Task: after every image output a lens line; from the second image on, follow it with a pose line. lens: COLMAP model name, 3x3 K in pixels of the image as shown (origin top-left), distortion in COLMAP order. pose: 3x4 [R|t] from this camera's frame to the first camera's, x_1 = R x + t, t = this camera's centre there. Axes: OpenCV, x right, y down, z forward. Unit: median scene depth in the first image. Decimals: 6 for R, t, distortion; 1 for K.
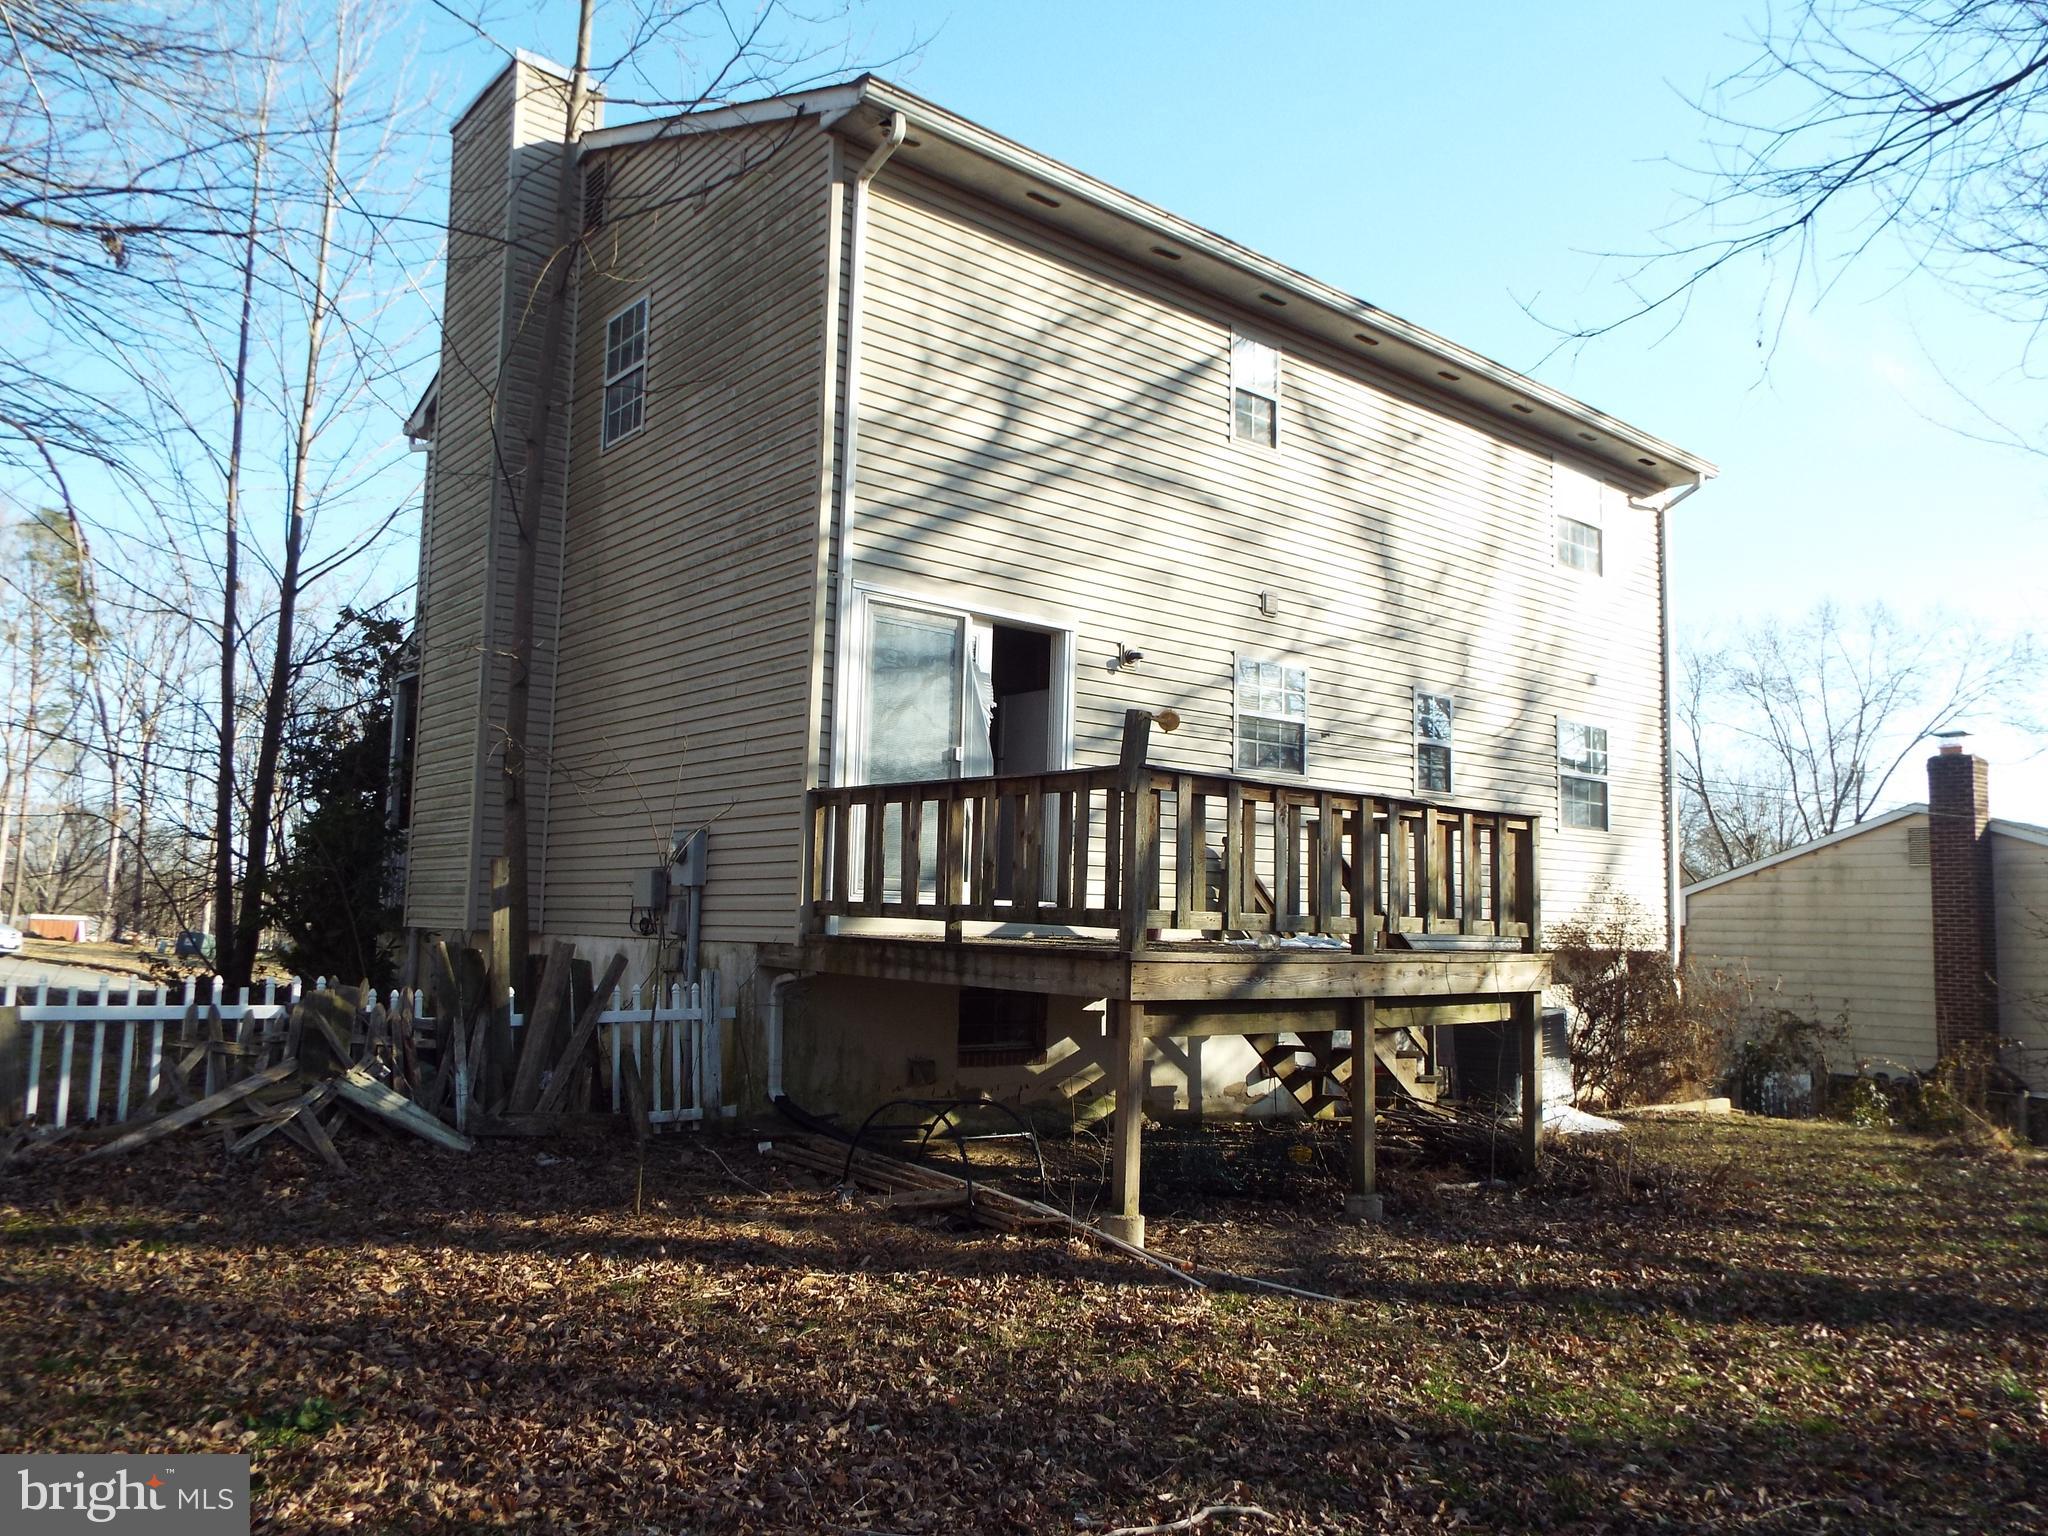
lens RADIAL K [[1468.5, 0, 1026.7], [0, 1468.5, 789.5], [0, 0, 1]] dist [-0.011913, 0.008393]
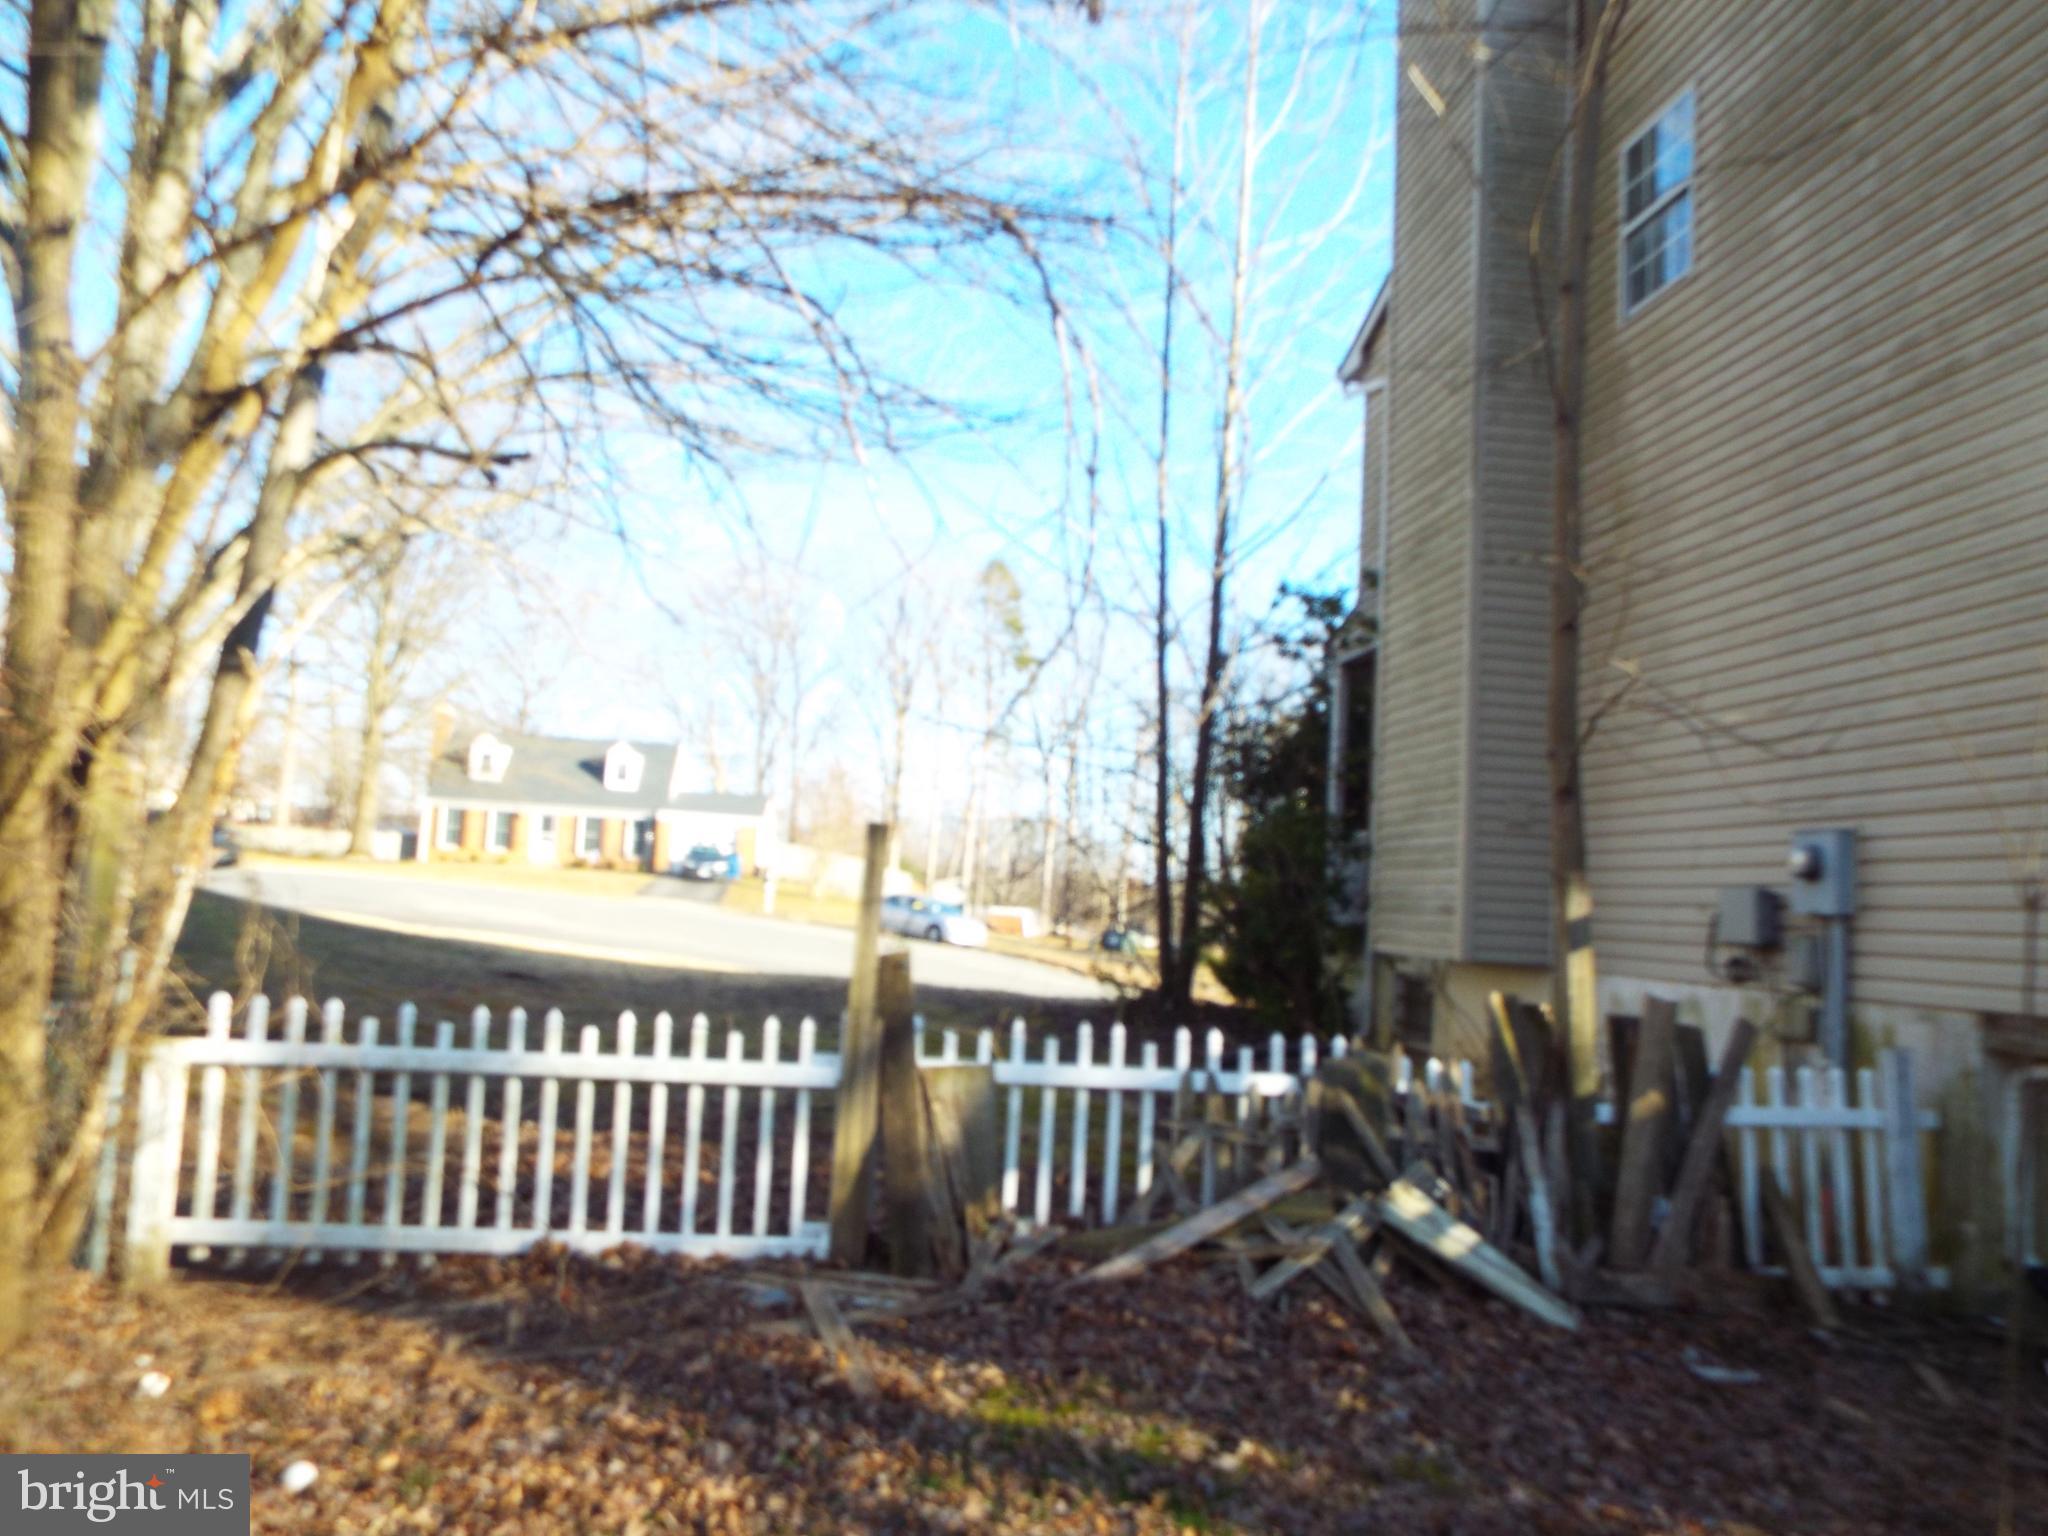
lens RADIAL K [[1456.3, 0, 1025.9], [0, 1456.3, 779.9], [0, 0, 1]] dist [-0.000424, -0.034960]
pose [[0.841662, -0.026122, -0.539373, -0.179127], [0.021457, 0.999658, -0.014932, 0.006882], [0.539578, 0.000994, 0.841935, 0.253645]]
